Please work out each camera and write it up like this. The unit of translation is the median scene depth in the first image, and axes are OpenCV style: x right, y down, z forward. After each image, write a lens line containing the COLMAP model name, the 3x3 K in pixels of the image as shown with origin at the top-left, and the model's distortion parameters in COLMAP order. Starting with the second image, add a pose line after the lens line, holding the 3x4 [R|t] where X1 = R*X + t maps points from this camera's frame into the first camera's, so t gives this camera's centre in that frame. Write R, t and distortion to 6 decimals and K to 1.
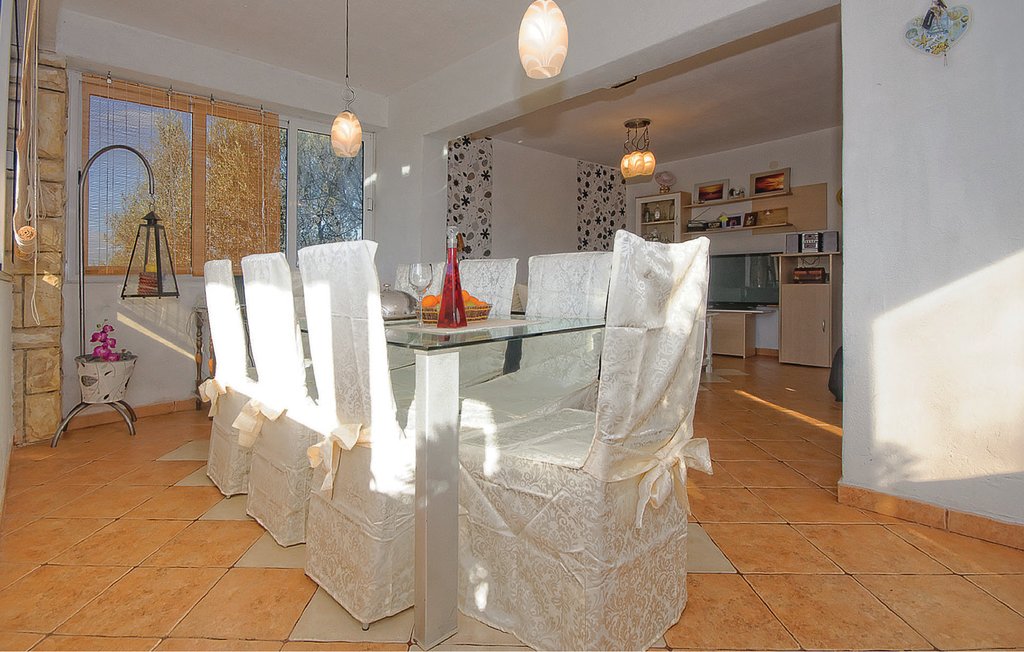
lens RADIAL K [[502.3, 0, 512.4], [0, 502.3, 337.2], [0, 0, 1]] dist [0.000180, 0.000089]
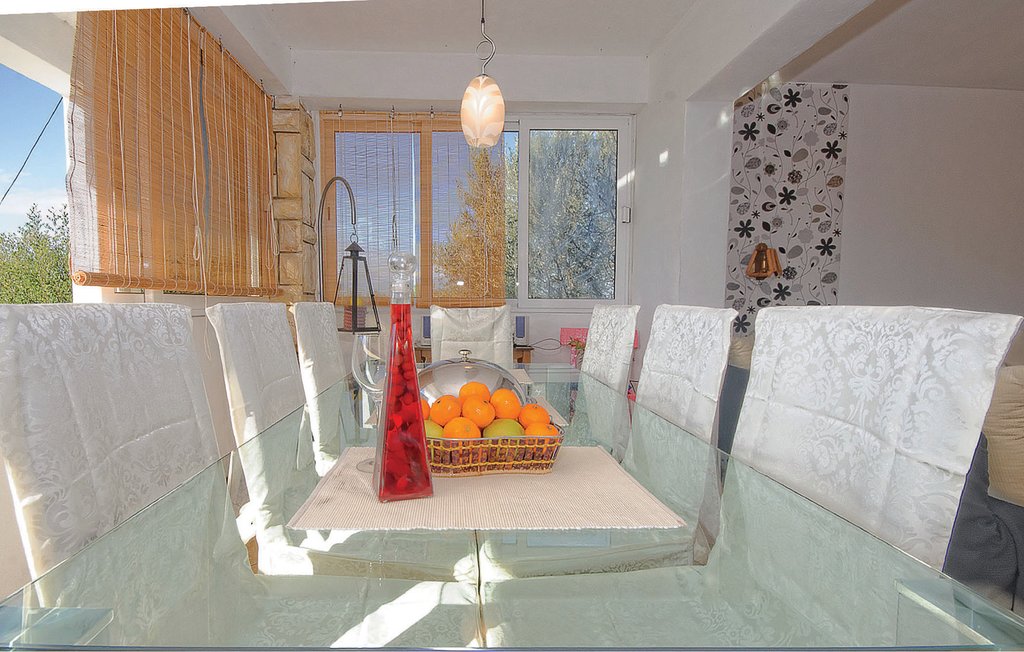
lens RADIAL K [[502.3, 0, 512.4], [0, 502.3, 337.2], [0, 0, 1]] dist [0.000180, 0.000089]
pose [[0.730020, 0.077112, -0.679061, 0.097811], [-0.098797, 0.995084, 0.006787, -0.070160], [0.676247, 0.062135, 0.734050, 0.335134]]
